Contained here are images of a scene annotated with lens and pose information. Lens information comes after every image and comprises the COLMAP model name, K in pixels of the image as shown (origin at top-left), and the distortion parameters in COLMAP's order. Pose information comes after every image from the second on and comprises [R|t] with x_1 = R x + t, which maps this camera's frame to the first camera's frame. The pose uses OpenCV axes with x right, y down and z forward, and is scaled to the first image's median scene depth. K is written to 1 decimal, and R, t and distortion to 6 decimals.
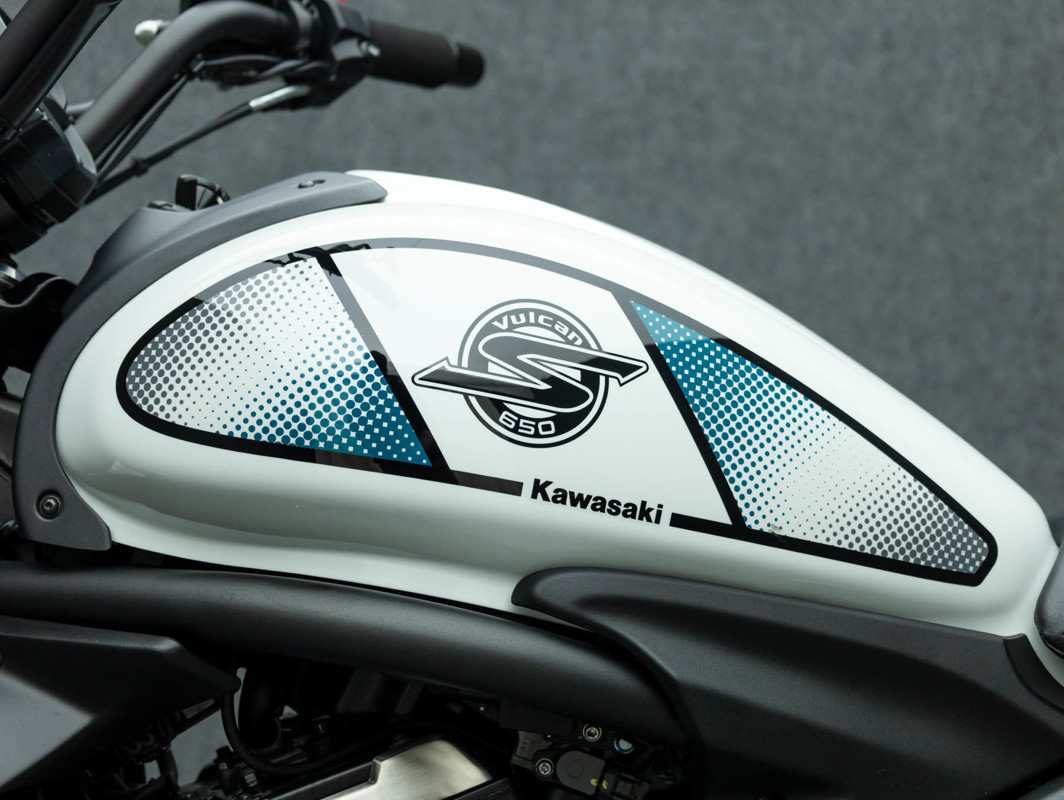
lens RADIAL K [[2263.1, 0, 539.2], [0, 2263.1, 405.2], [0, 0, 1]] dist [0.031860, 0.000000]
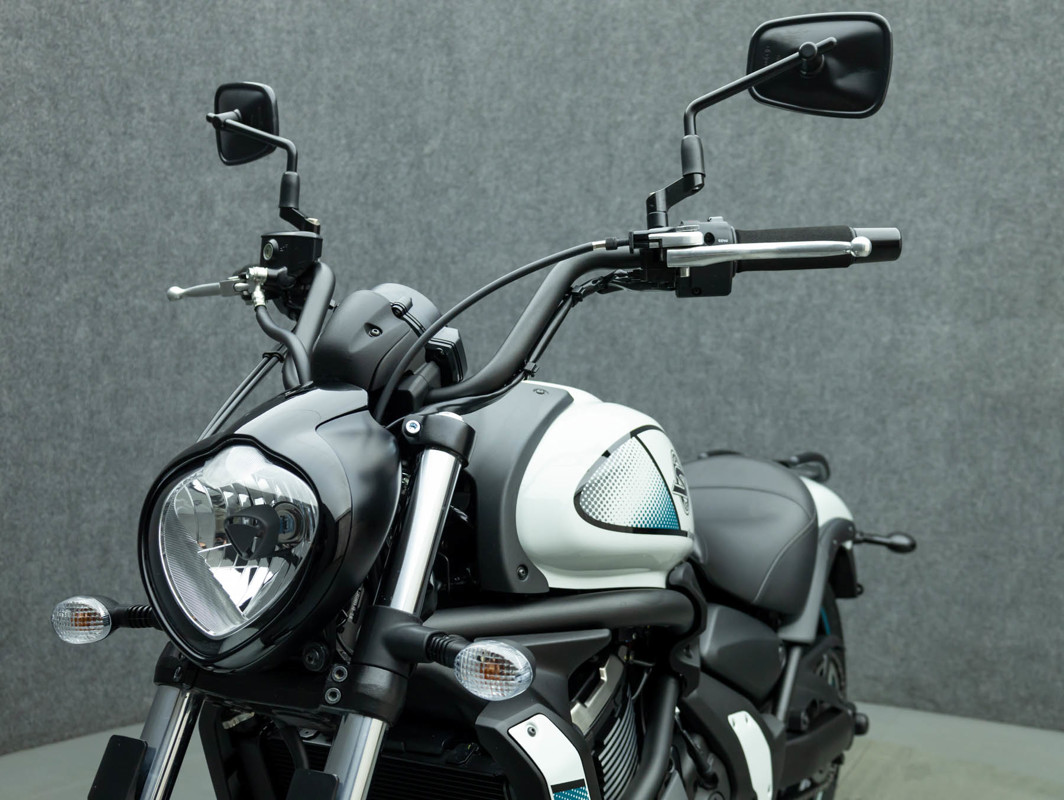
lens RADIAL K [[1199.3, 0, 585.5], [0, 1199.3, 413.8], [0, 0, 1]] dist [0.005618, 0.000000]
pose [[0.483591, -0.038168, 0.874461, -0.403614], [-0.000181, 0.999044, 0.043706, -0.050057], [-0.875294, -0.021294, 0.483122, 0.182800]]
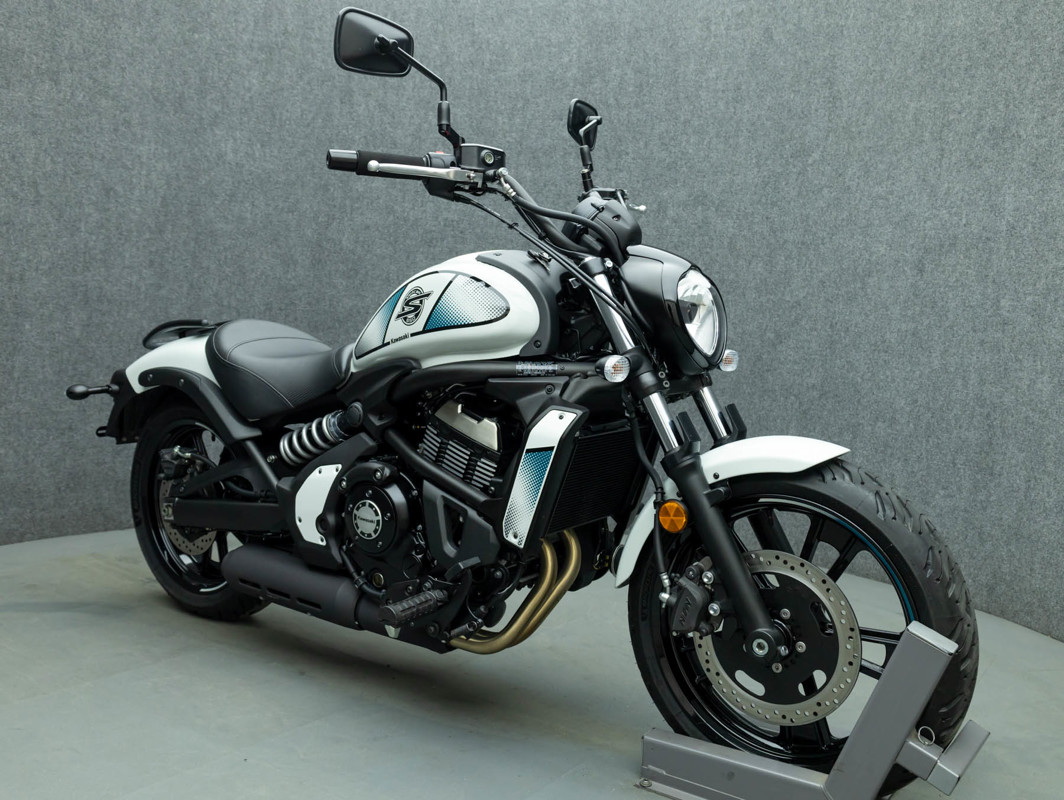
lens RADIAL K [[987.3, 0, 563.9], [0, 987.3, 416.2], [0, 0, 1]] dist [-0.032620, 0.008015]
pose [[0.984765, 0.068174, 0.159968, 0.012553], [-0.077974, 0.995393, 0.055798, 0.025652], [-0.155427, -0.067421, 0.985544, -0.317812]]
